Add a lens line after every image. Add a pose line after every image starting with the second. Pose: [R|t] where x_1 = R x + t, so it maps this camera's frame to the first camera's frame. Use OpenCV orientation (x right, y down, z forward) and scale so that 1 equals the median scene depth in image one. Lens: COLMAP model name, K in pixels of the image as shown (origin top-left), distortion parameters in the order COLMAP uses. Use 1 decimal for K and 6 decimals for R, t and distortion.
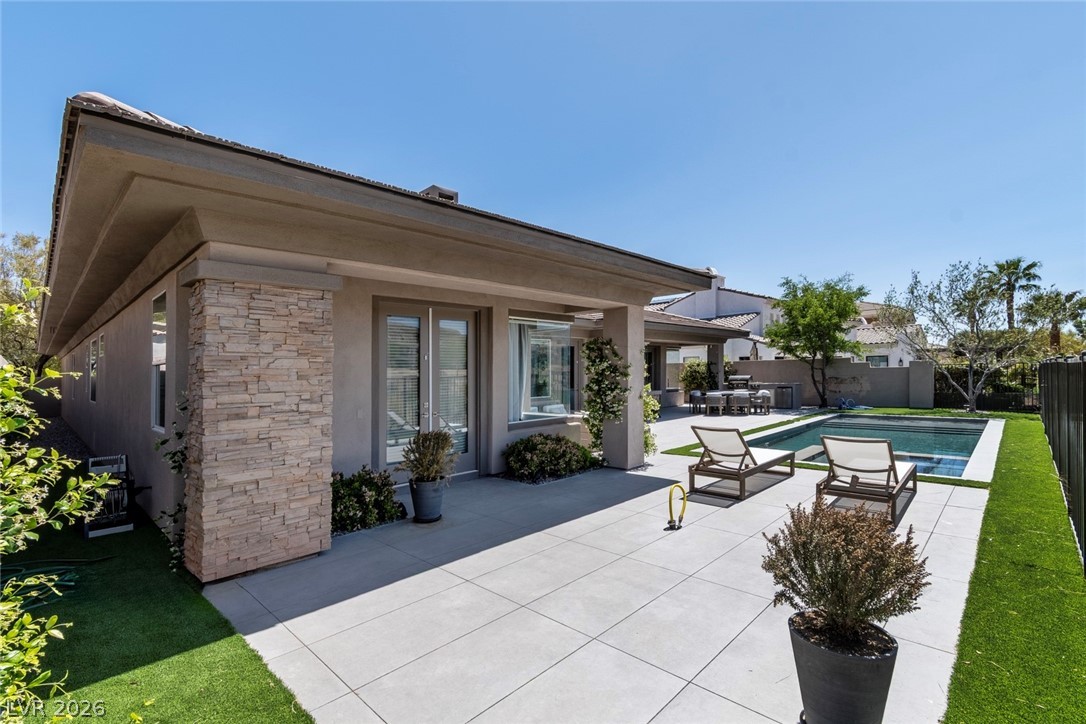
lens RADIAL K [[482.0, 0, 530.2], [0, 482.0, 355.9], [0, 0, 1]] dist [-0.000336, -0.000483]
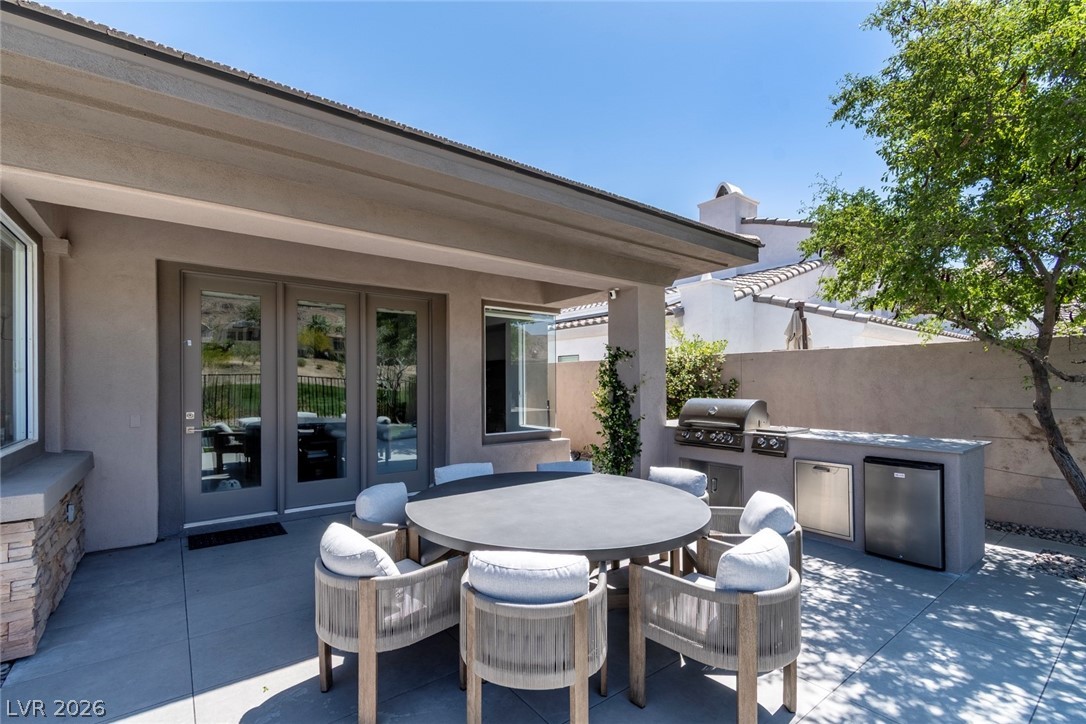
lens RADIAL K [[482.0, 0, 530.2], [0, 482.0, 355.9], [0, 0, 1]] dist [-0.000336, -0.000483]
pose [[0.989573, 0.014845, -0.143268, 0.415064], [-0.018668, 0.999504, -0.025382, 0.027748], [0.142820, 0.027791, 0.989358, 0.801972]]
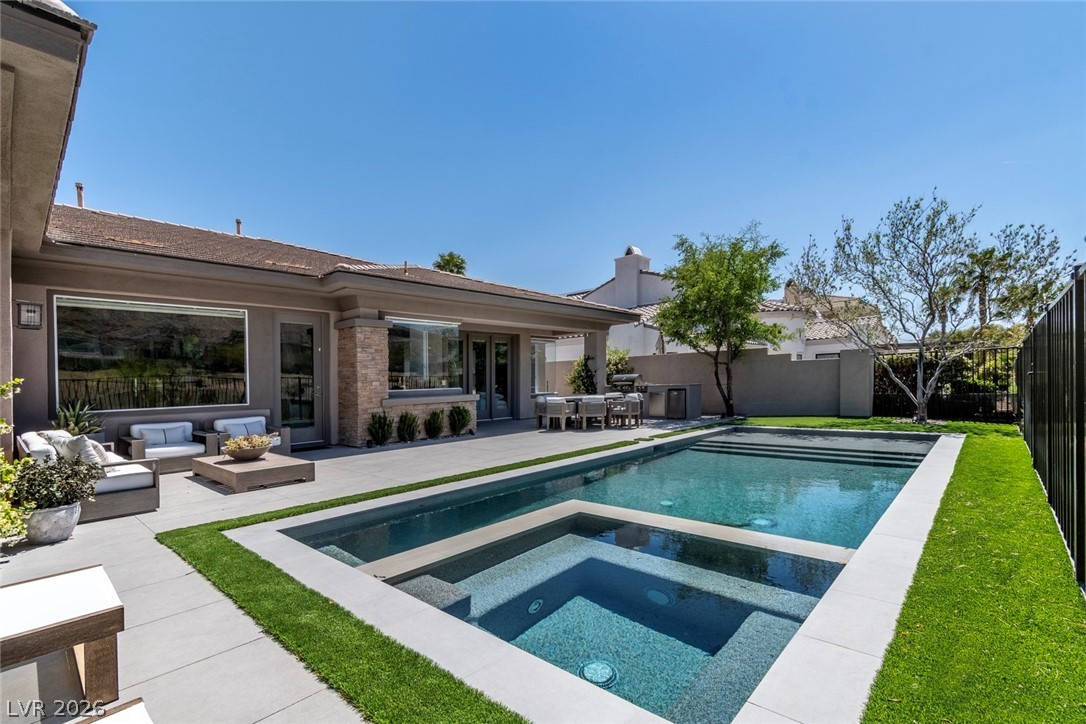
lens RADIAL K [[491.0, 0, 542.9], [0, 491.0, 376.8], [0, 0, 1]] dist [0.001749, 0.000320]
pose [[0.998631, -0.005644, 0.051998, 0.306632], [0.004597, 0.999784, 0.020247, 0.031811], [-0.052101, -0.019980, 0.998442, 0.297311]]
